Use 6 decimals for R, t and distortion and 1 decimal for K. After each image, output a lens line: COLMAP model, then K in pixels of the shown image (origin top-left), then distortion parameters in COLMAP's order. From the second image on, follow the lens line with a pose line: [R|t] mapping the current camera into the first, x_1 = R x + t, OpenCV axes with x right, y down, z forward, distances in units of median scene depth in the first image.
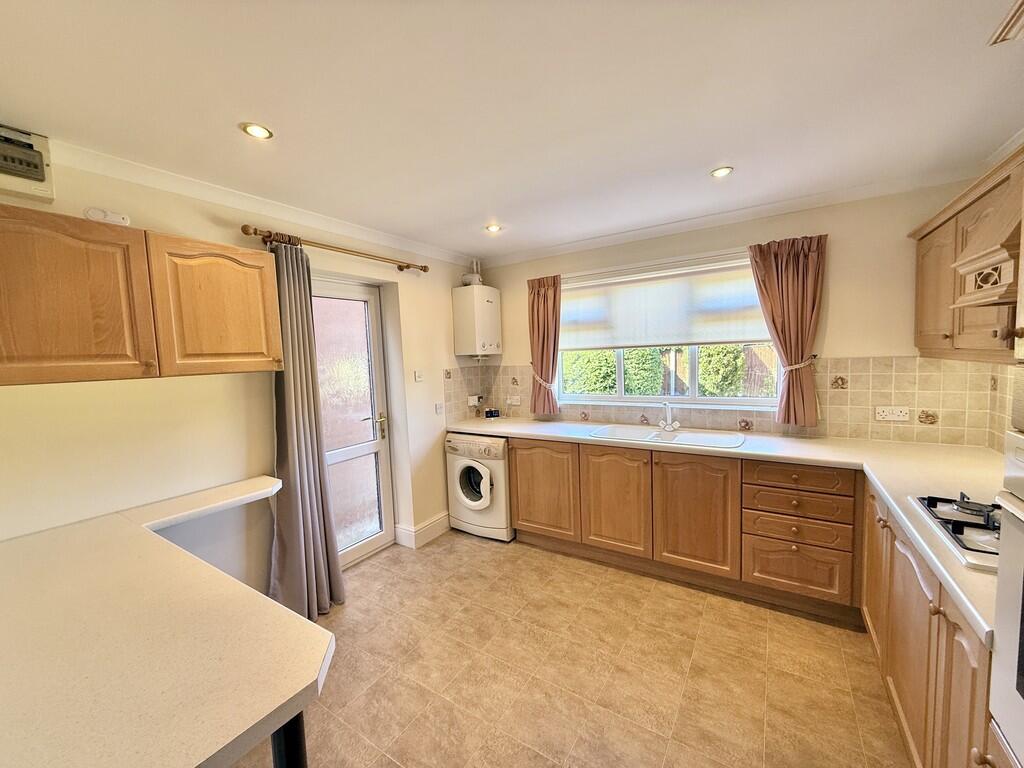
lens RADIAL K [[405.5, 0, 511.0], [0, 405.5, 384.8], [0, 0, 1]] dist [0.000348, -0.000124]
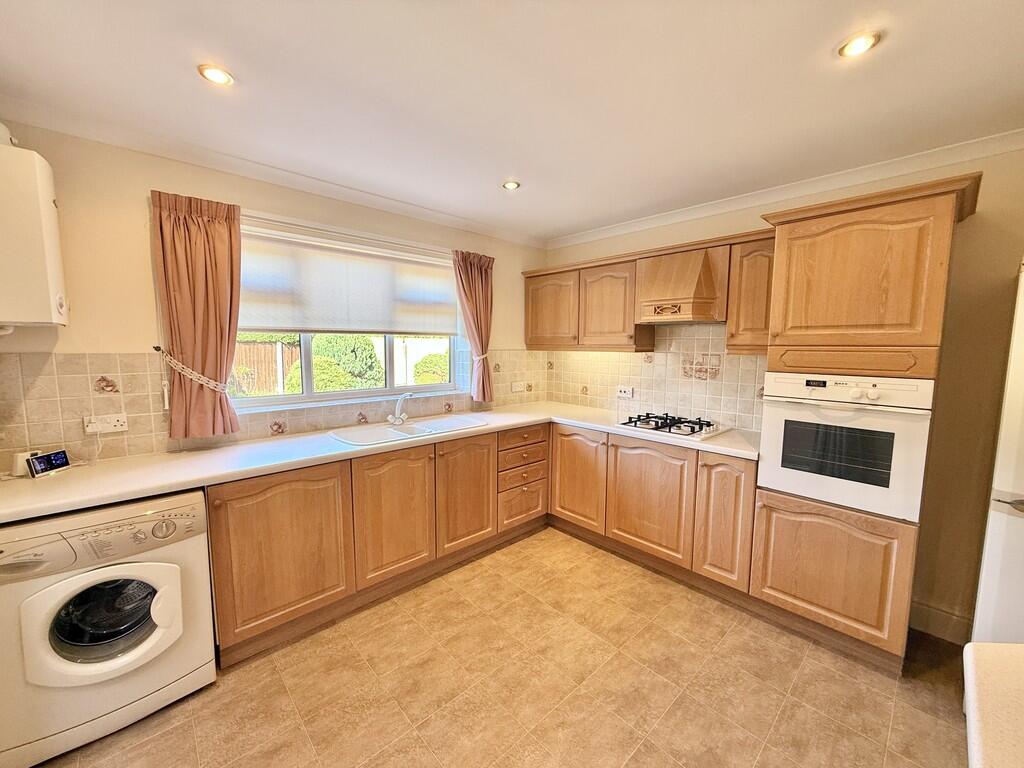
lens RADIAL K [[405.5, 0, 511.0], [0, 405.5, 384.8], [0, 0, 1]] dist [0.000348, -0.000124]
pose [[0.242466, -0.055130, 0.968592, -0.496006], [0.056815, 0.997478, 0.042552, -0.002831], [-0.968495, 0.044713, 0.244987, 0.577670]]
